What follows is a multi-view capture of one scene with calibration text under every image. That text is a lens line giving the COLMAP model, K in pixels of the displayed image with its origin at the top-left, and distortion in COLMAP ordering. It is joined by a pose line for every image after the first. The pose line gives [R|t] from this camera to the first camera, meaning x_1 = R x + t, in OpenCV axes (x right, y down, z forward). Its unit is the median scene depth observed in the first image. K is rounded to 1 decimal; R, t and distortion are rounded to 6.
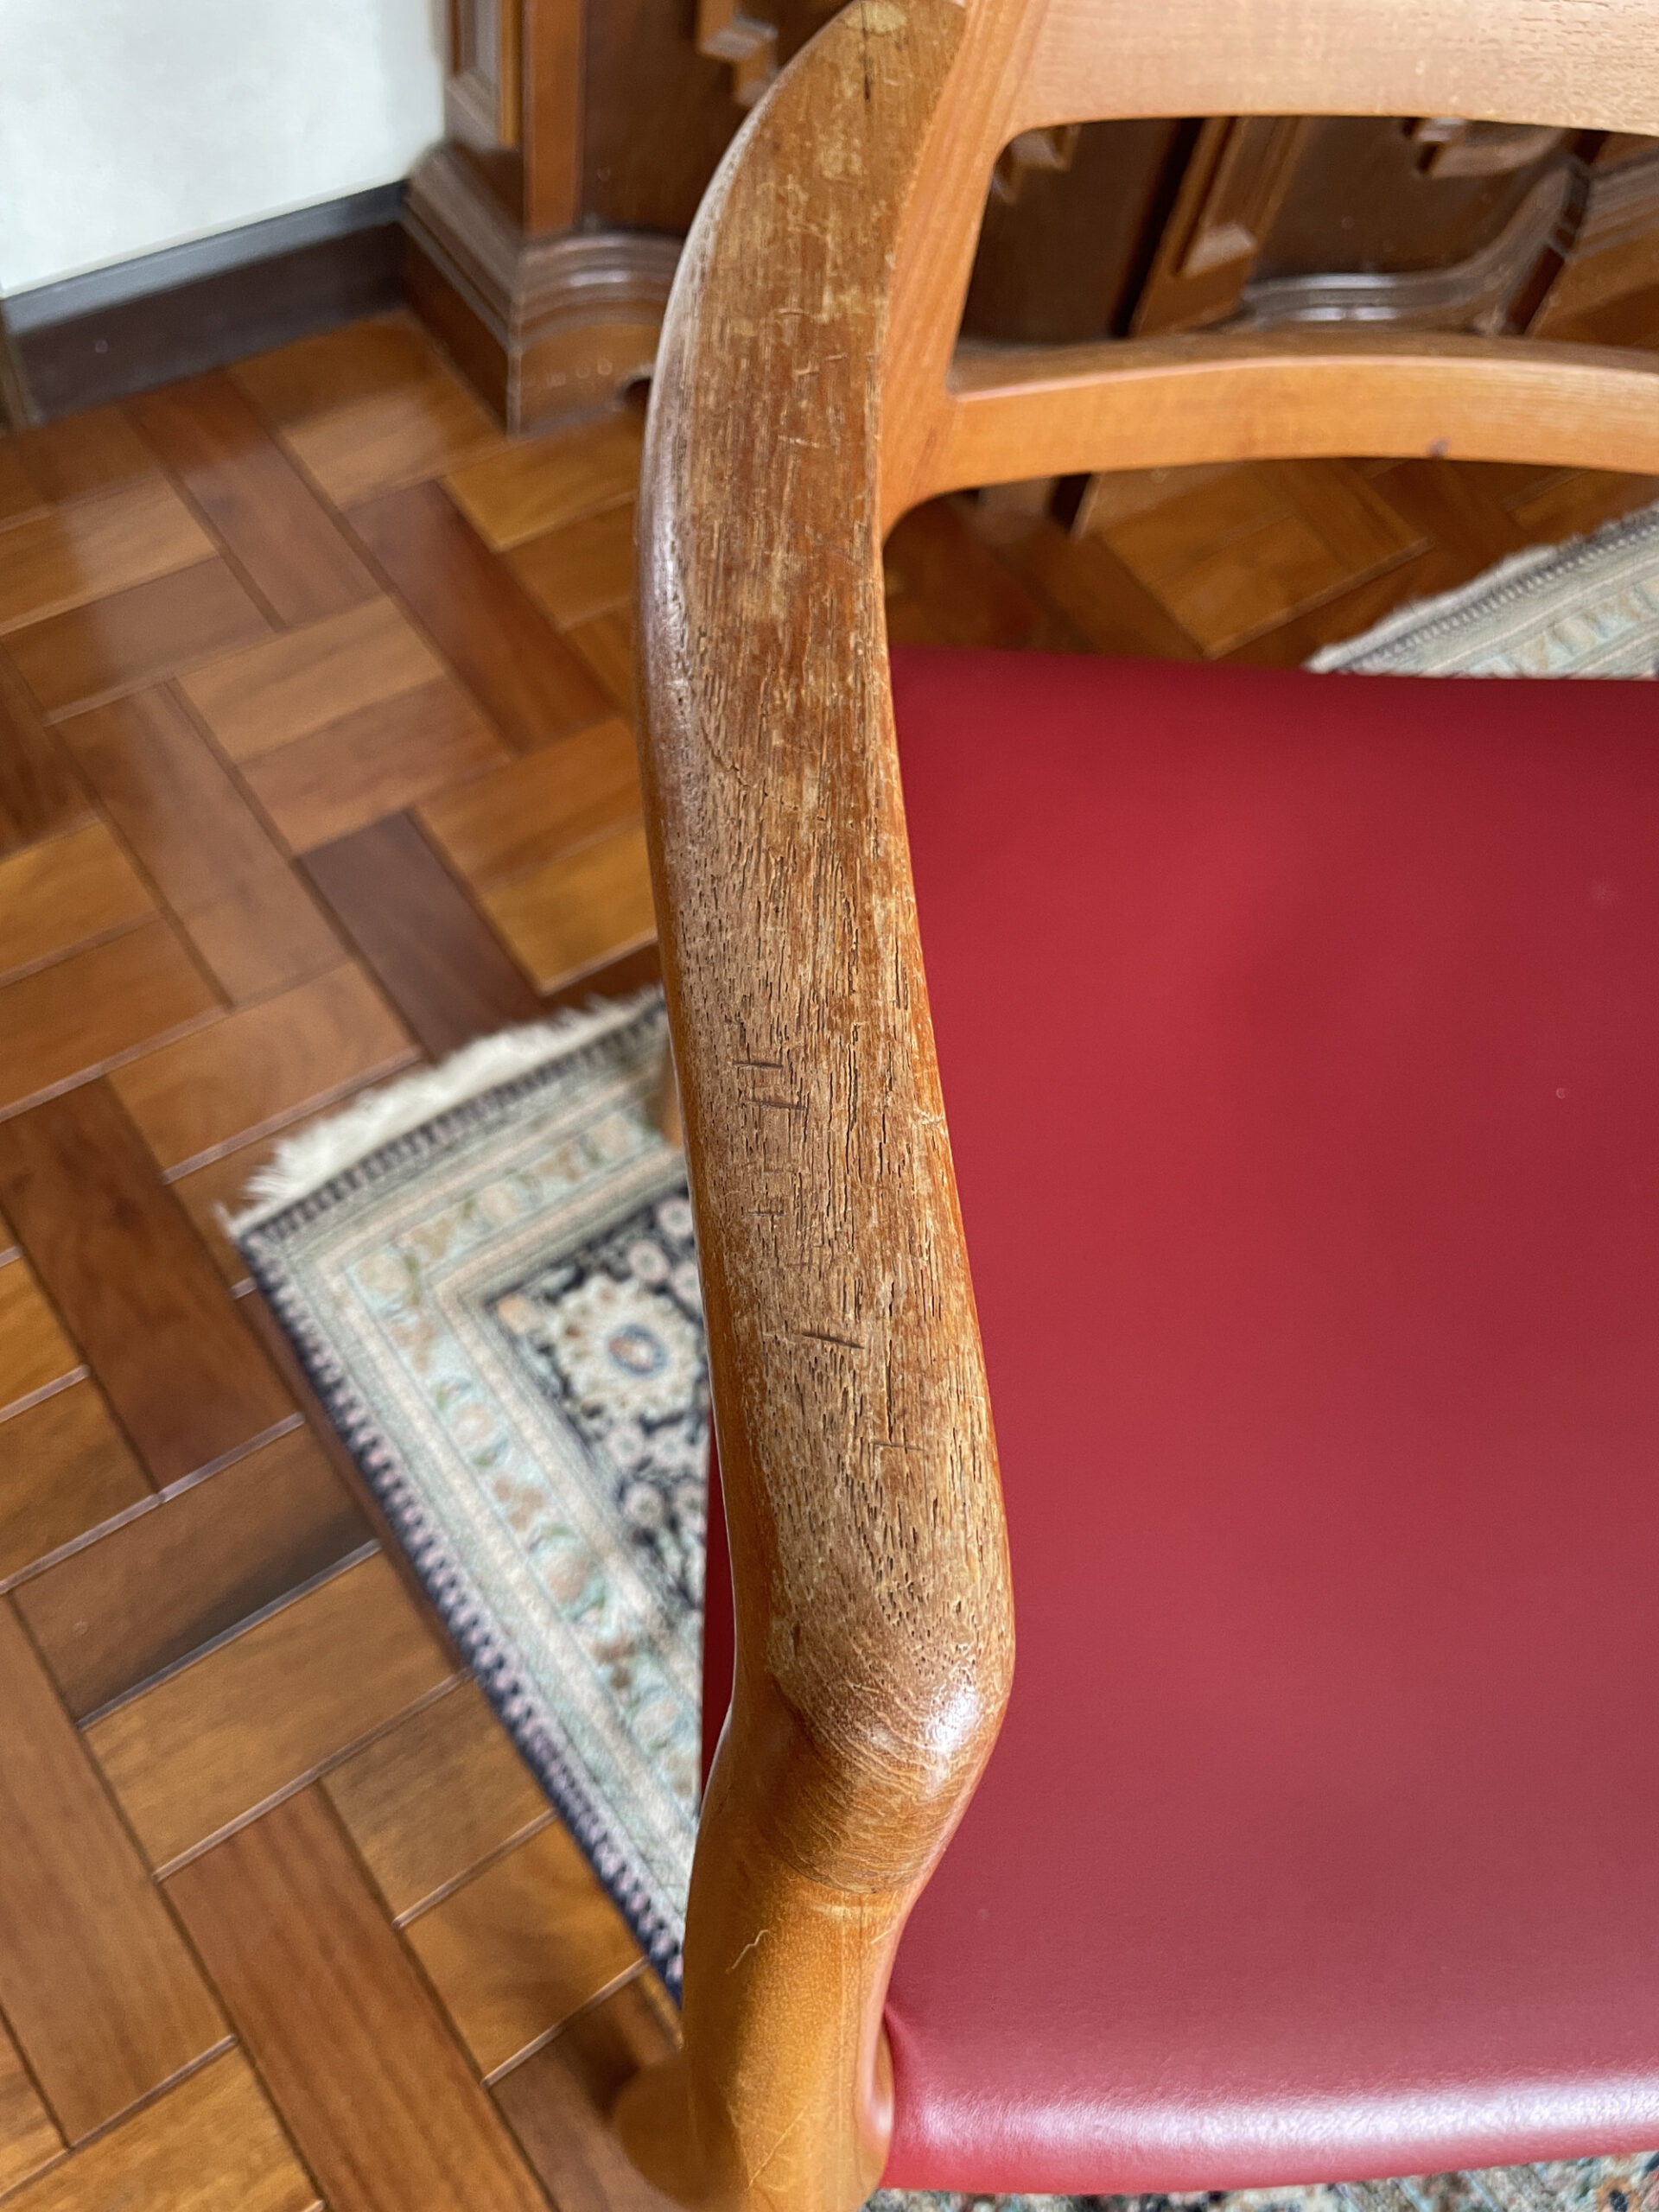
lens RADIAL K [[1726.3, 0, 868.3], [0, 1726.3, 1110.4], [0, 0, 1]] dist [0.078576, -0.123197]
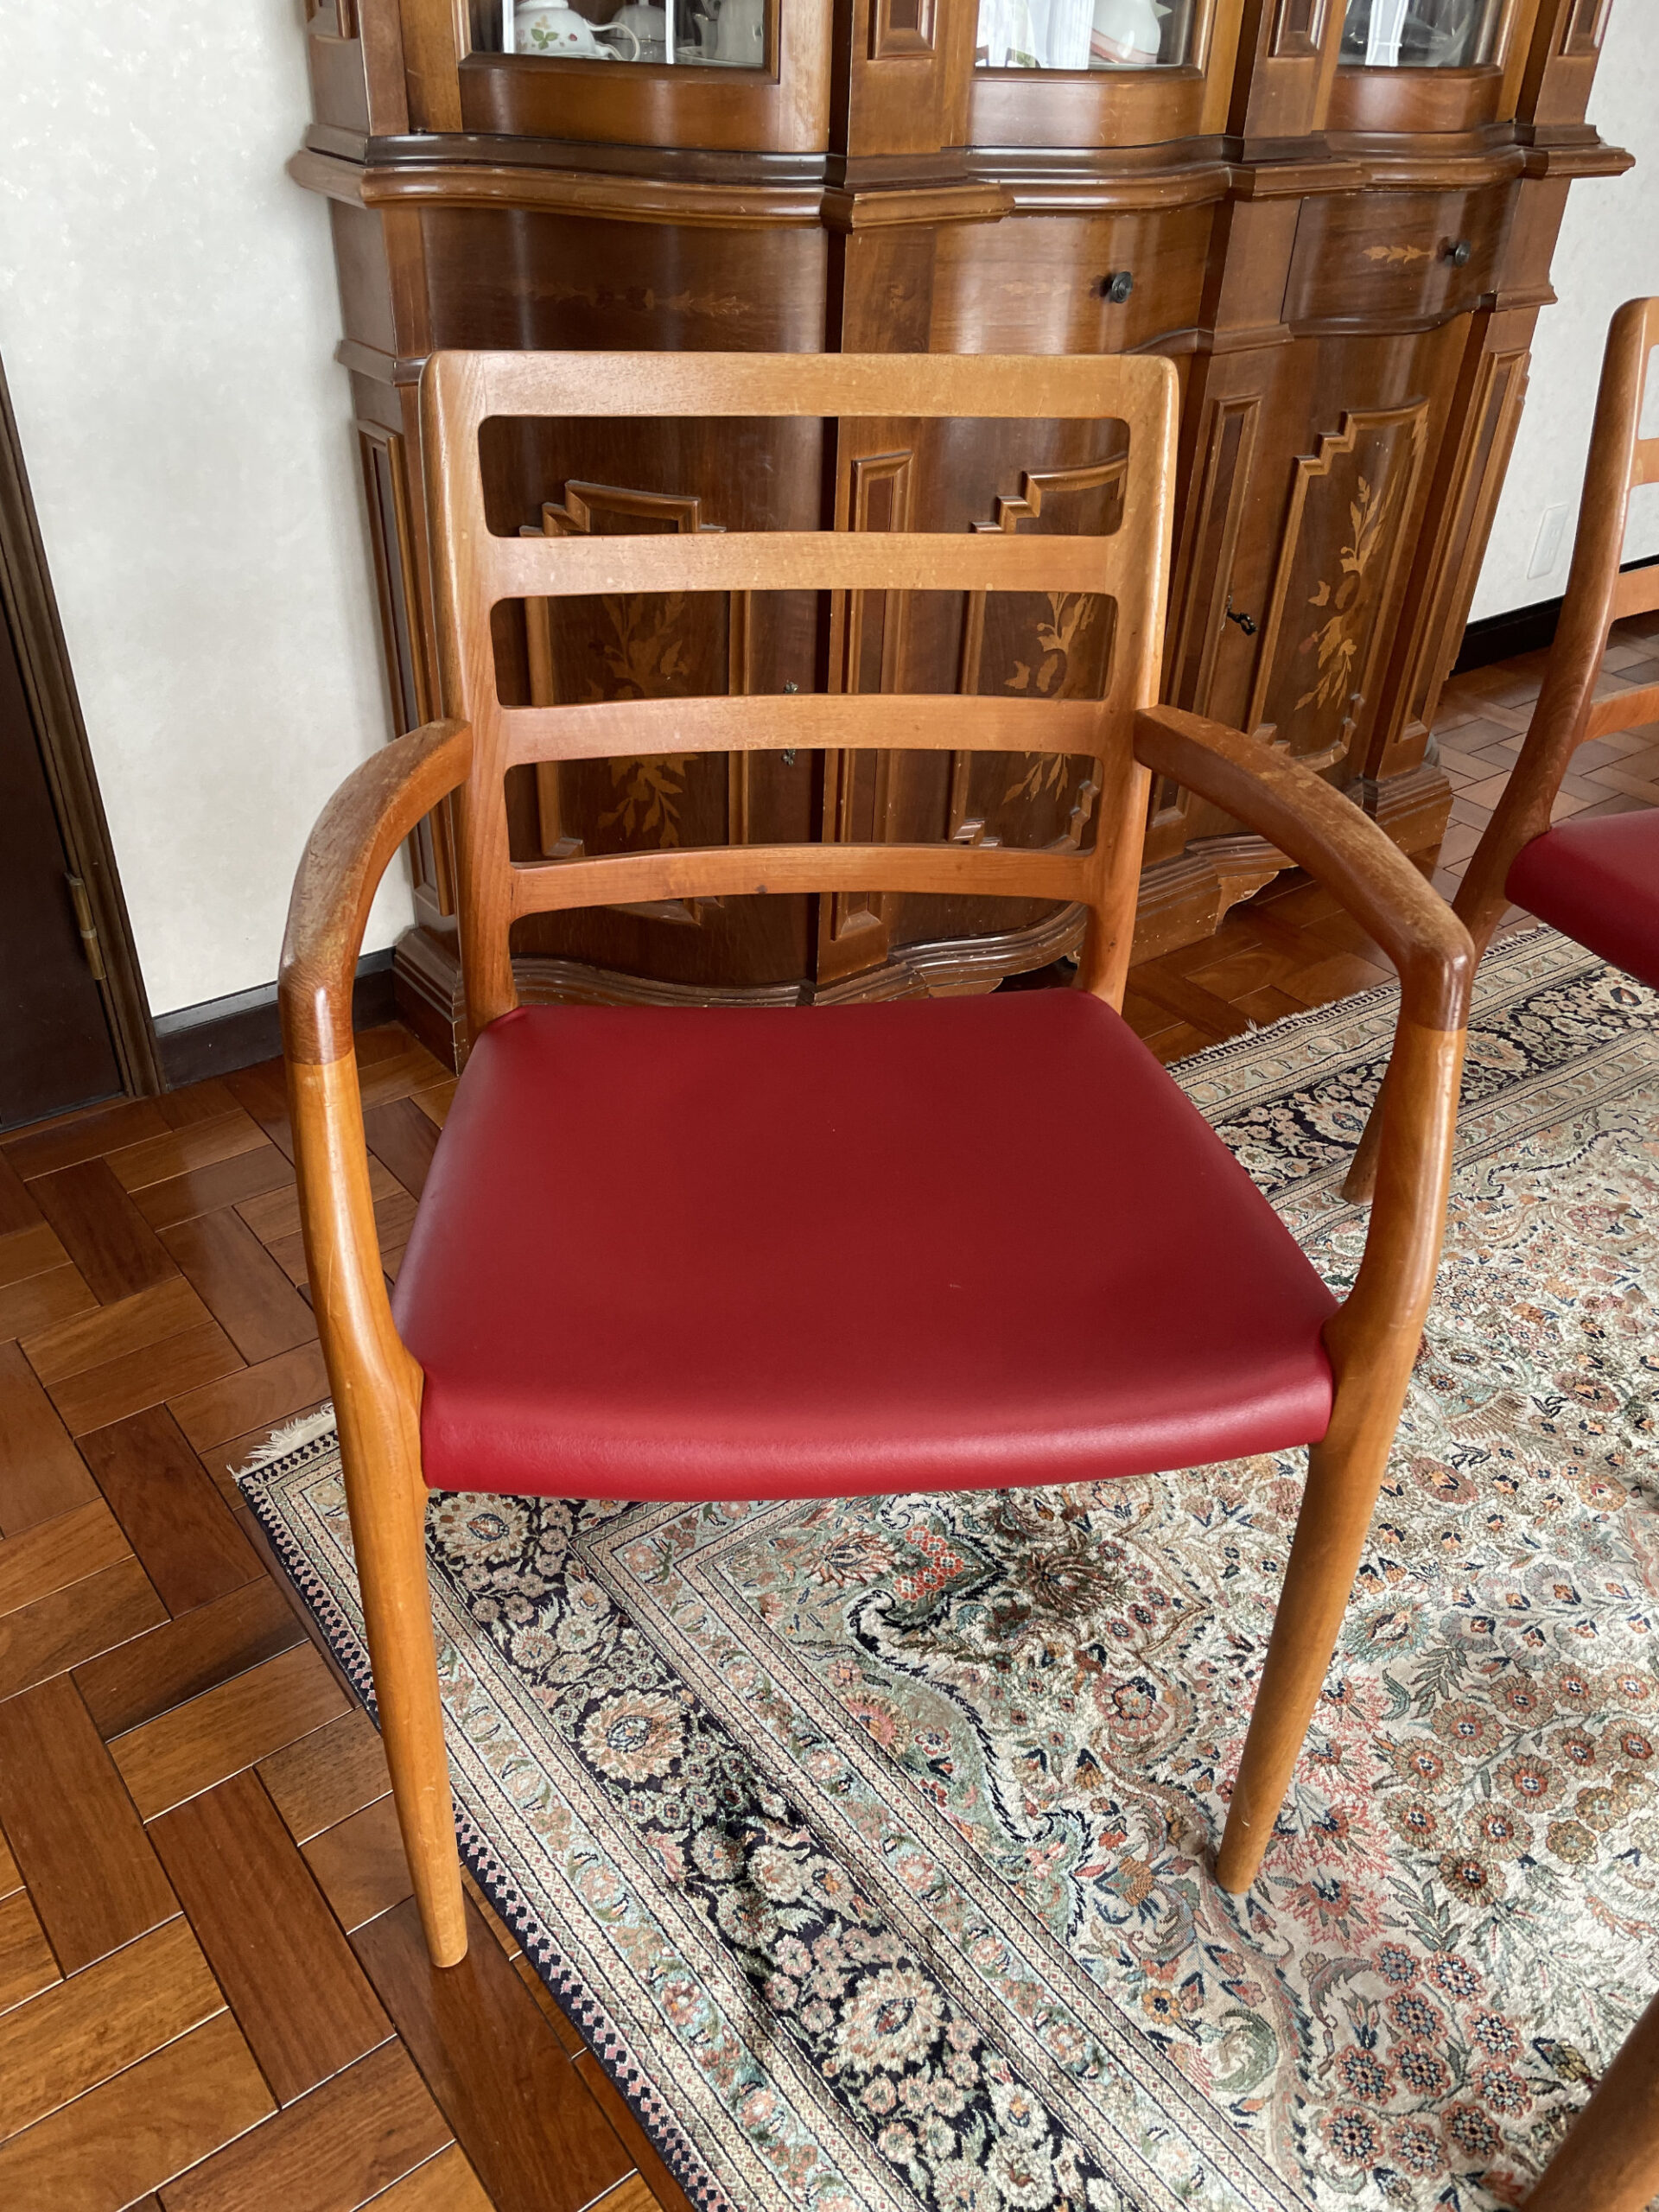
lens RADIAL K [[1726.3, 0, 868.3], [0, 1726.3, 1110.4], [0, 0, 1]] dist [0.078576, -0.123197]
pose [[0.993766, -0.108768, -0.024459, 0.285890], [0.084233, 0.876280, -0.474382, 0.589137], [0.073030, 0.469365, 0.879979, -0.515599]]
